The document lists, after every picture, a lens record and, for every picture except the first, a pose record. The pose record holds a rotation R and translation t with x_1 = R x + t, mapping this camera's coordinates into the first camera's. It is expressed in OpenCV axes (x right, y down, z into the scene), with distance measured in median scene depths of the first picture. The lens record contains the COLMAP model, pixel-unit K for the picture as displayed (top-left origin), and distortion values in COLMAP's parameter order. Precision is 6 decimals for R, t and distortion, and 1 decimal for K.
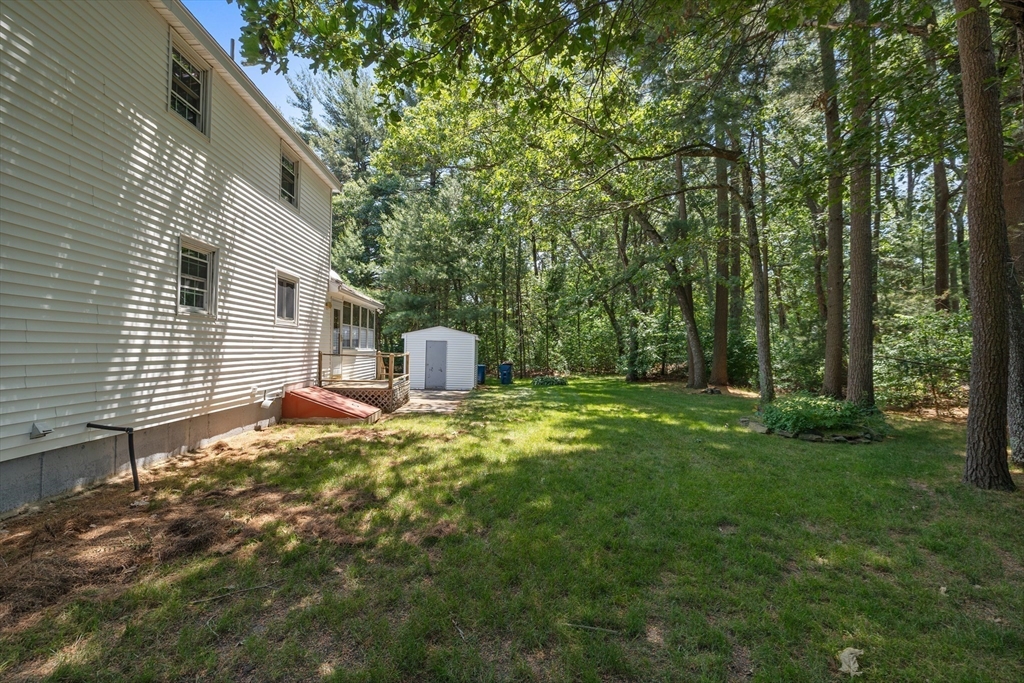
lens RADIAL K [[435.3, 0, 508.1], [0, 435.3, 344.0], [0, 0, 1]] dist [-0.000413, 0.000103]
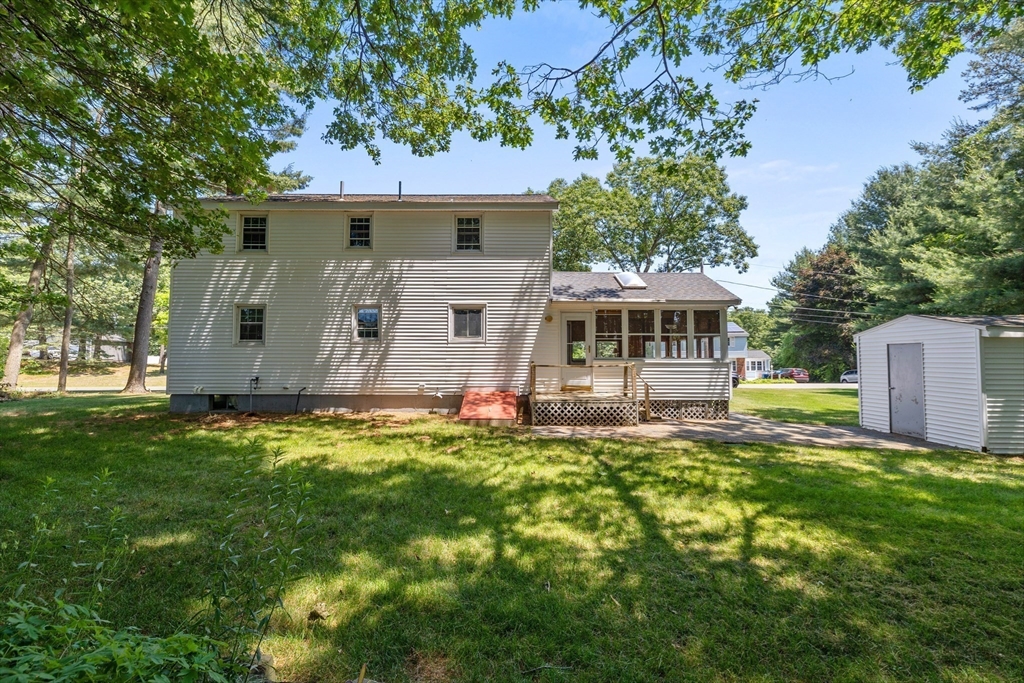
lens RADIAL K [[420.4, 0, 512.0], [0, 420.4, 341.5], [0, 0, 1]] dist [0.001116, 0.000140]
pose [[-0.067166, -0.046034, -0.996679, 0.741498], [0.010927, 0.998841, -0.046870, 0.017147], [0.997682, -0.014039, -0.066585, 1.168802]]
